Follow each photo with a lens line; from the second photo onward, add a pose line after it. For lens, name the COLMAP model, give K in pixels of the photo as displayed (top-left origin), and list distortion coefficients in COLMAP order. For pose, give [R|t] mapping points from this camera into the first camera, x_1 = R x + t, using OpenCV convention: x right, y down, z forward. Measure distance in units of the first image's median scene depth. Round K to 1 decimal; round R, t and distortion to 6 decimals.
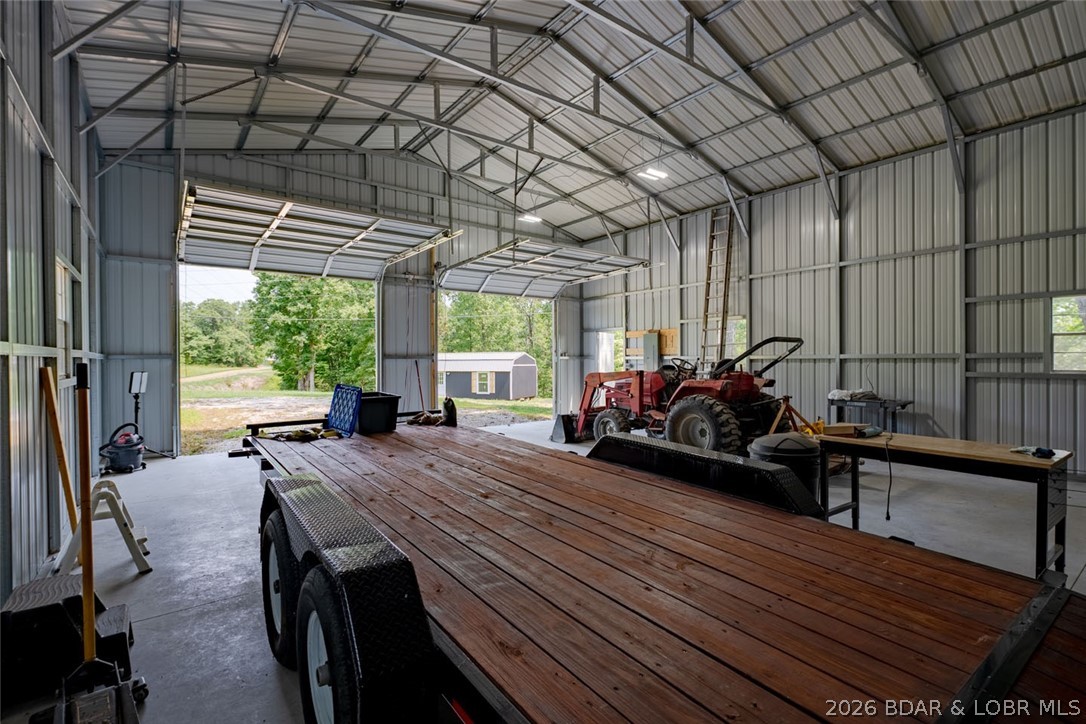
lens RADIAL K [[498.2, 0, 537.8], [0, 498.2, 358.0], [0, 0, 1]] dist [-0.000930, 0.000530]
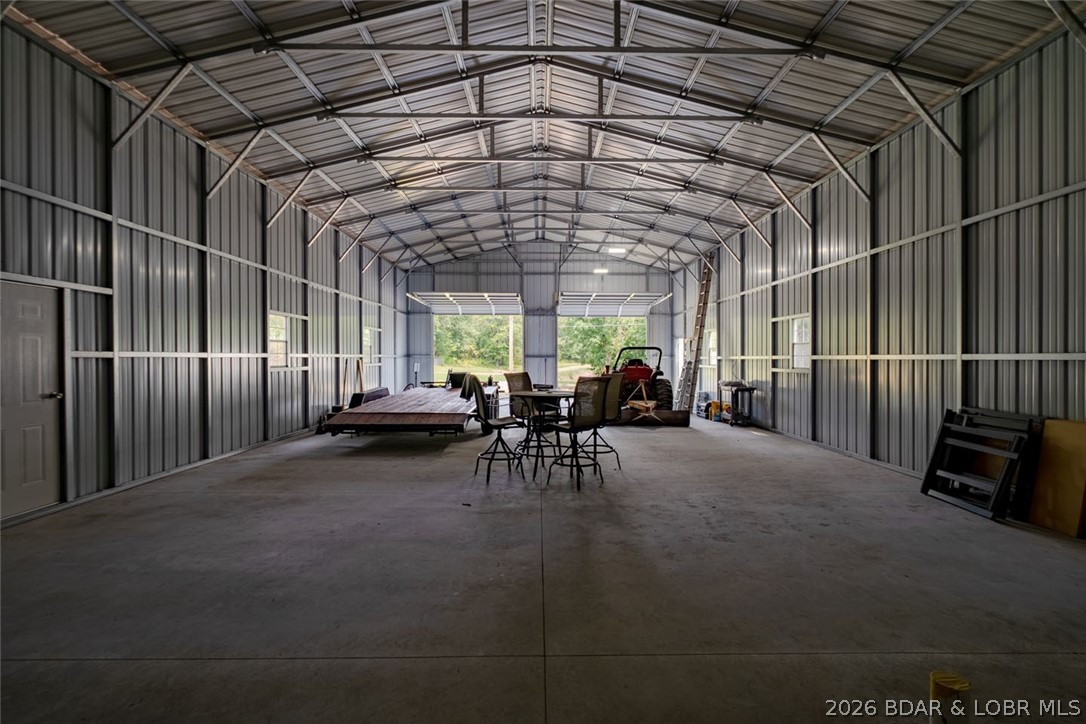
lens RADIAL K [[498.2, 0, 562.6], [0, 498.2, 361.3], [0, 0, 1]] dist [-0.000930, 0.000530]
pose [[0.820878, 0.007947, -0.571049, 0.210145], [-0.000918, 0.999920, 0.012596, -0.001785], [0.571103, -0.009816, 0.820820, -0.104366]]
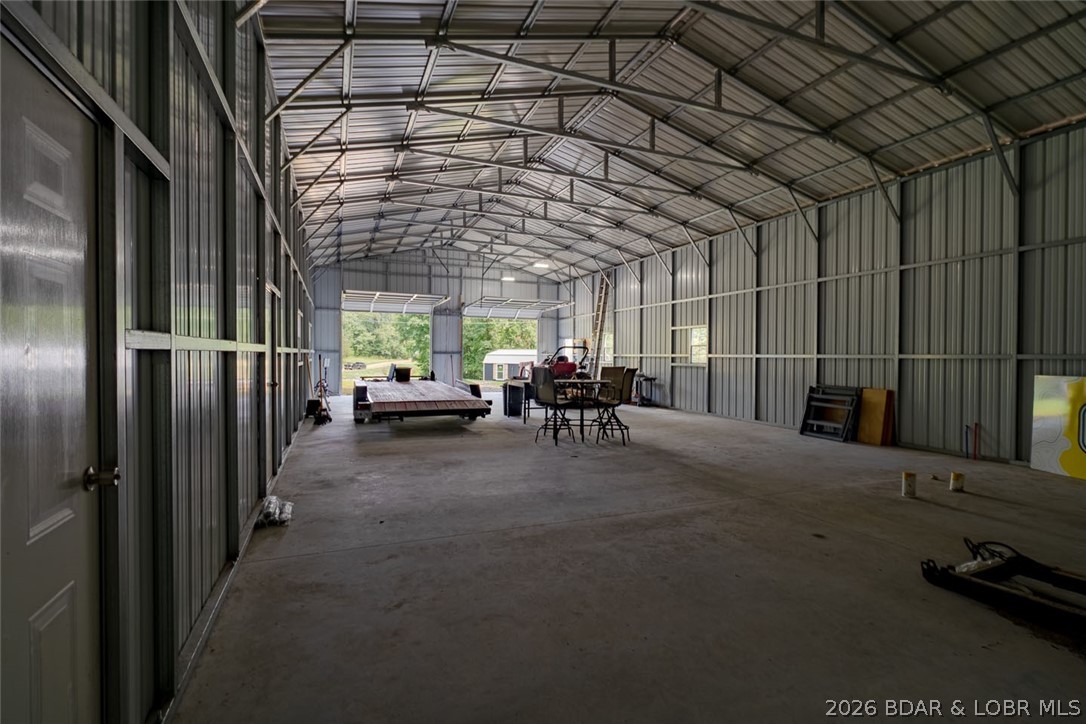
lens RADIAL K [[498.2, 0, 550.8], [0, 498.2, 362.1], [0, 0, 1]] dist [-0.000930, 0.000530]
pose [[0.970908, 0.013731, -0.239057, 0.151995], [-0.009480, 0.999776, 0.018922, -0.001790], [0.239263, -0.016105, 0.970821, -0.198604]]
